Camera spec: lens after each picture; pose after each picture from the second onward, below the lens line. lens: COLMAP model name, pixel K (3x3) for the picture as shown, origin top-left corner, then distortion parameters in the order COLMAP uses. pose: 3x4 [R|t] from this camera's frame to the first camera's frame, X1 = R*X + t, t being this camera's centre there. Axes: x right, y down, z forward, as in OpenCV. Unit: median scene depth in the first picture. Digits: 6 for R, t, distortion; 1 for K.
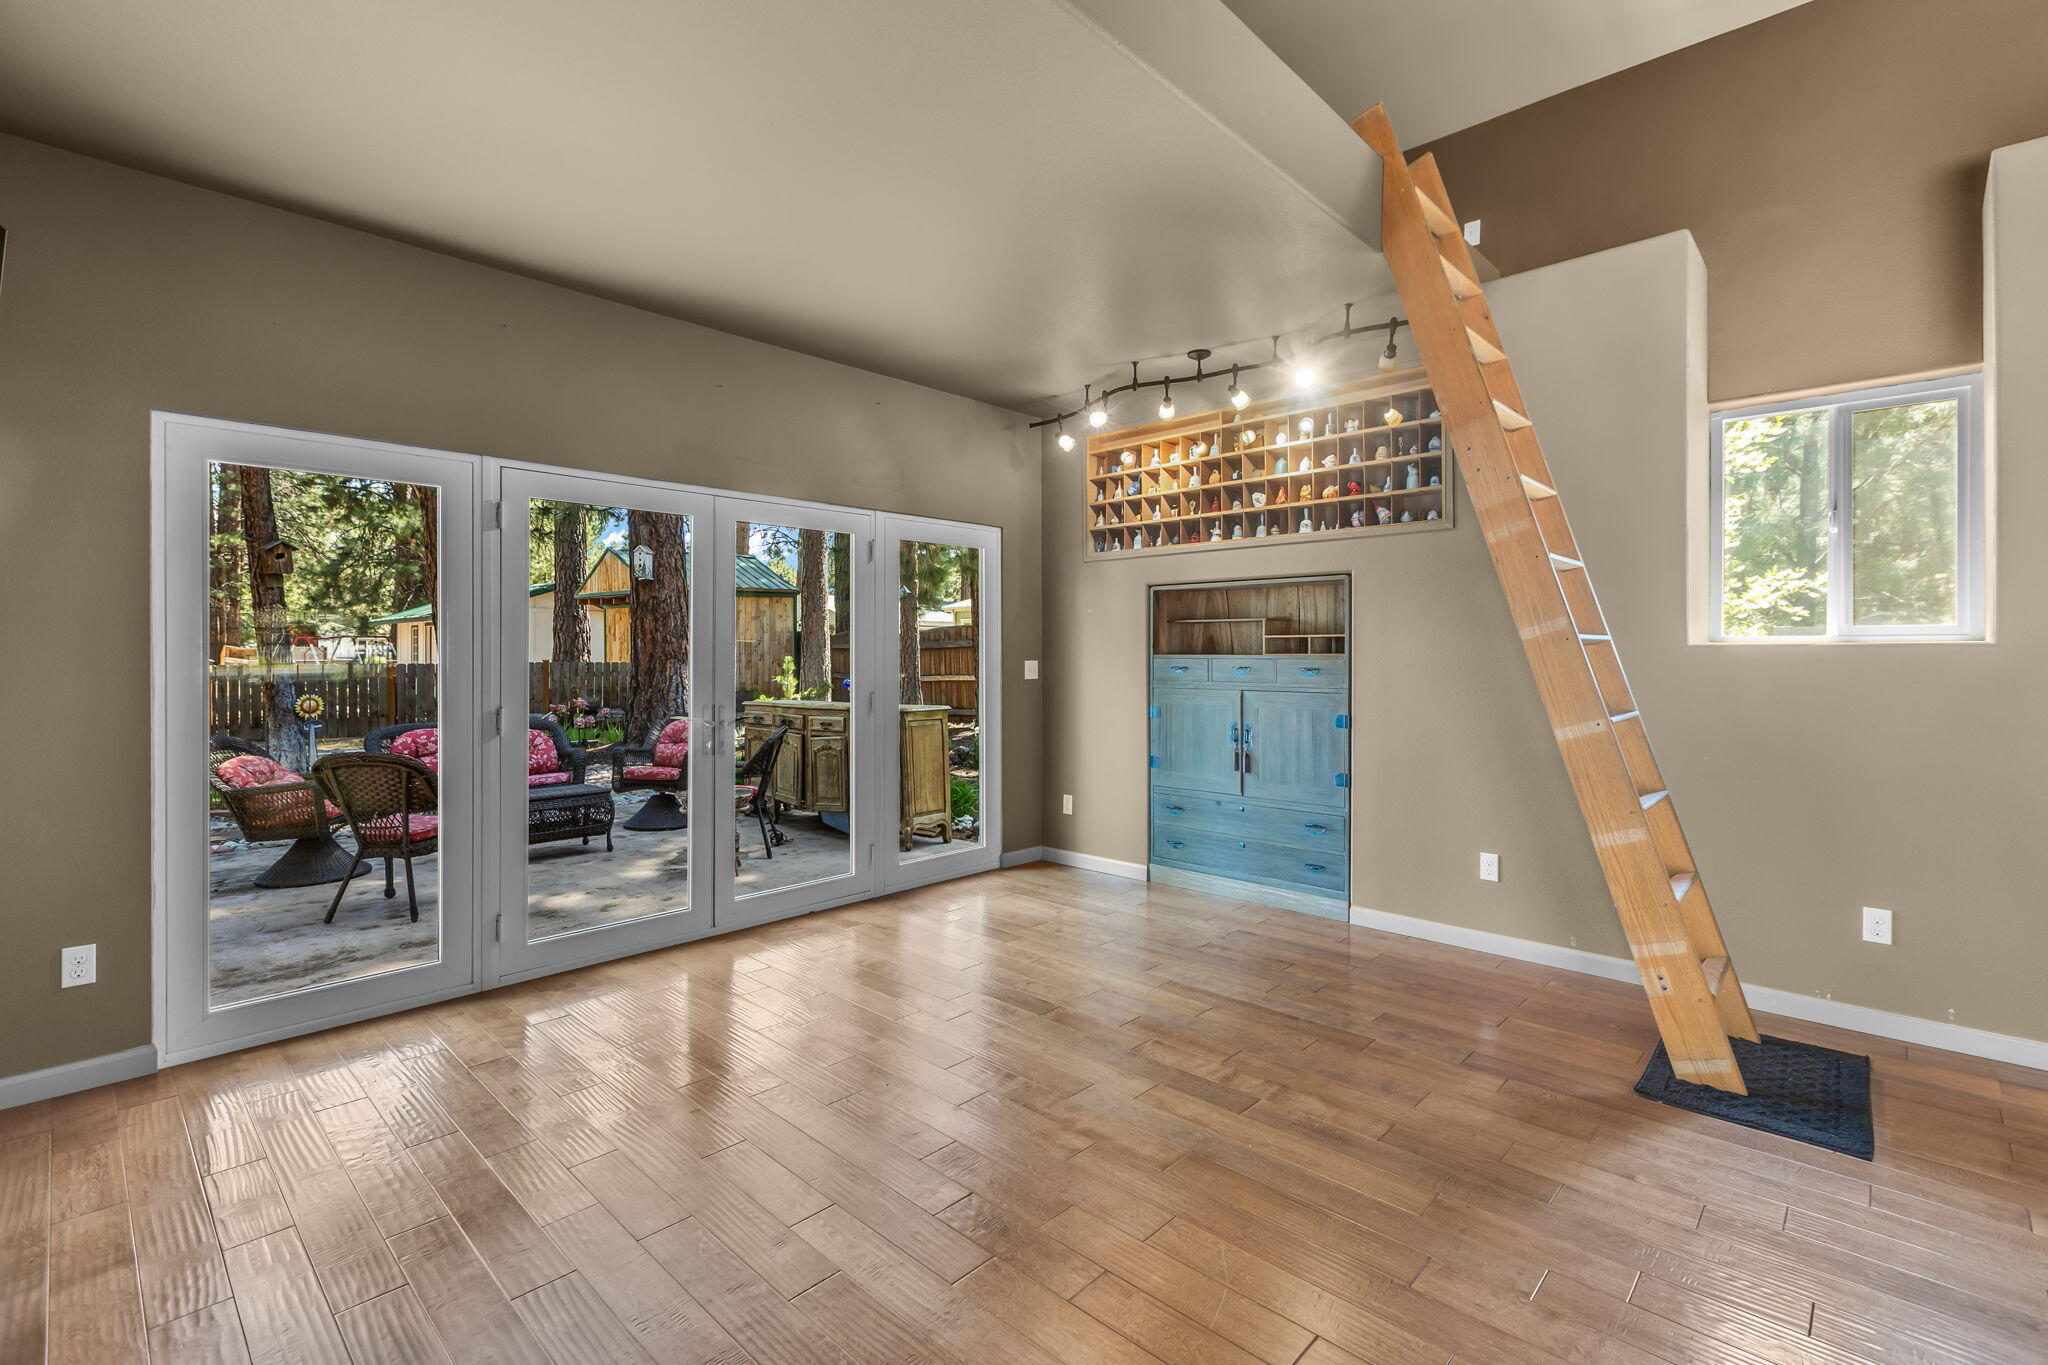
lens RADIAL K [[945.8, 0, 1005.4], [0, 945.8, 647.7], [0, 0, 1]] dist [0.004893, -0.000130]
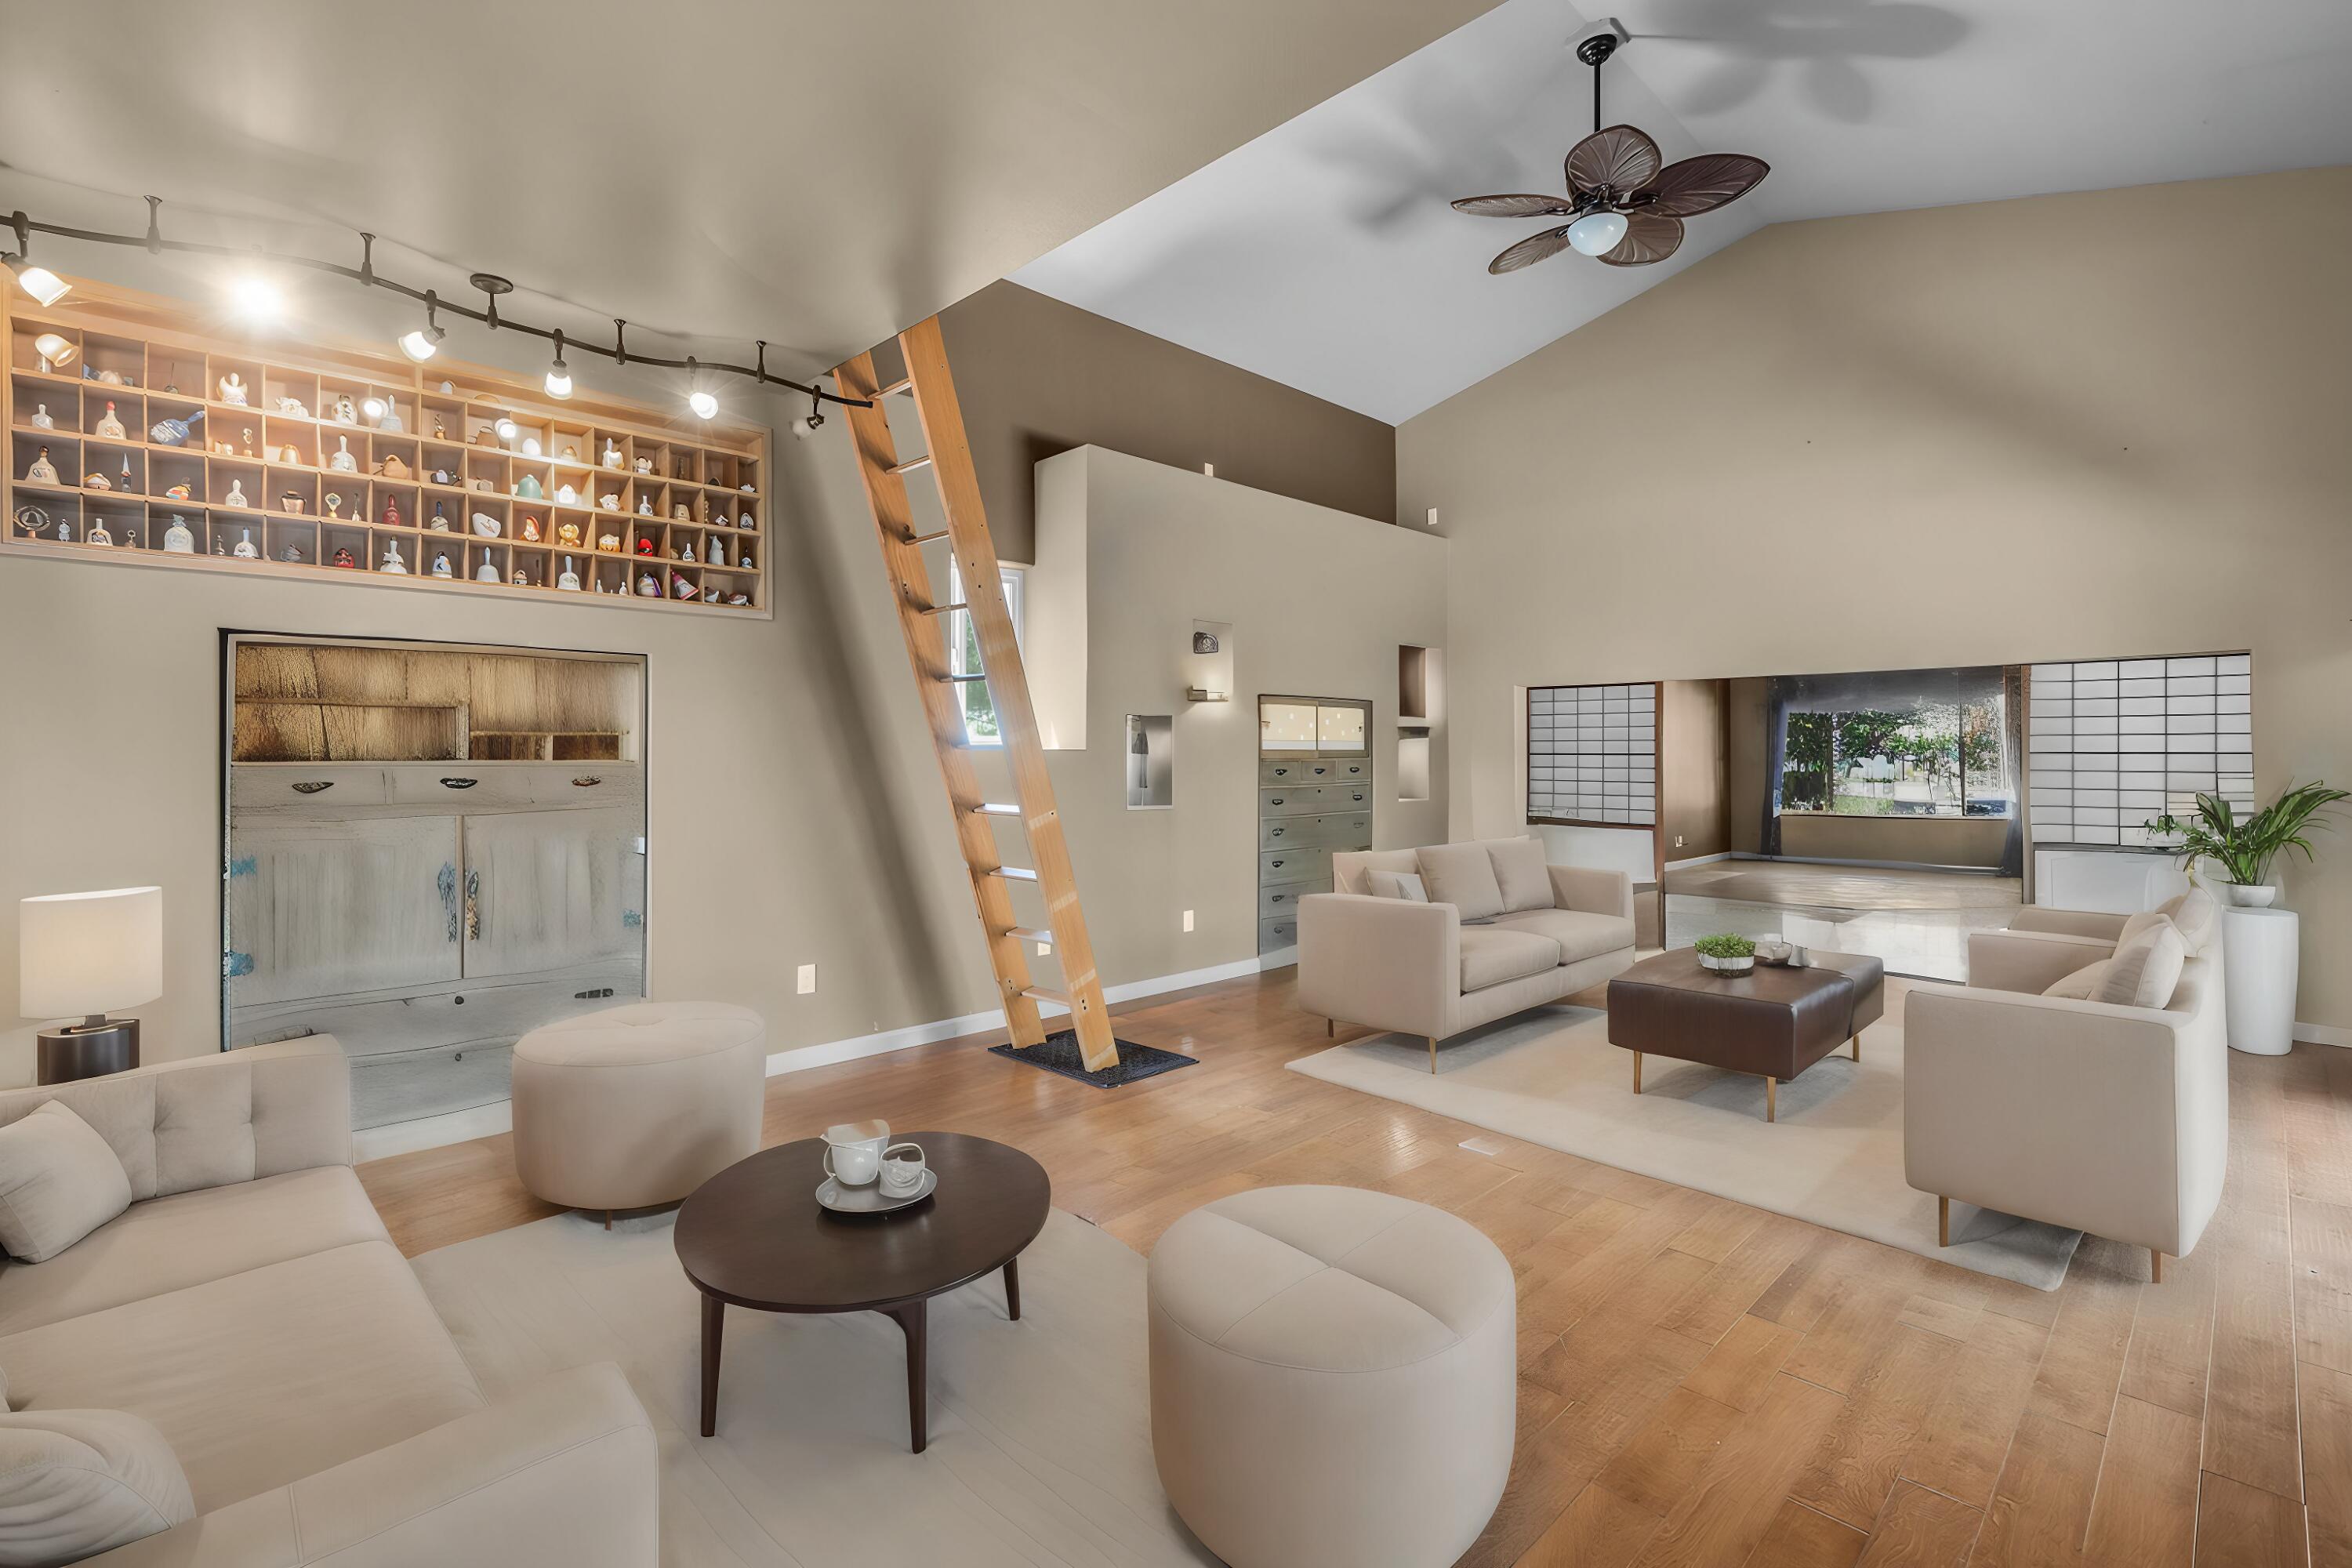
lens RADIAL K [[1086.2, 0, 1189.4], [0, 1086.2, 768.1], [0, 0, 1]] dist [0.004893, -0.000130]
pose [[0.021503, -0.013386, 0.999679, -0.500349], [-0.006451, 0.999888, 0.013527, -0.000044], [-0.999748, -0.006739, 0.021414, 0.502953]]
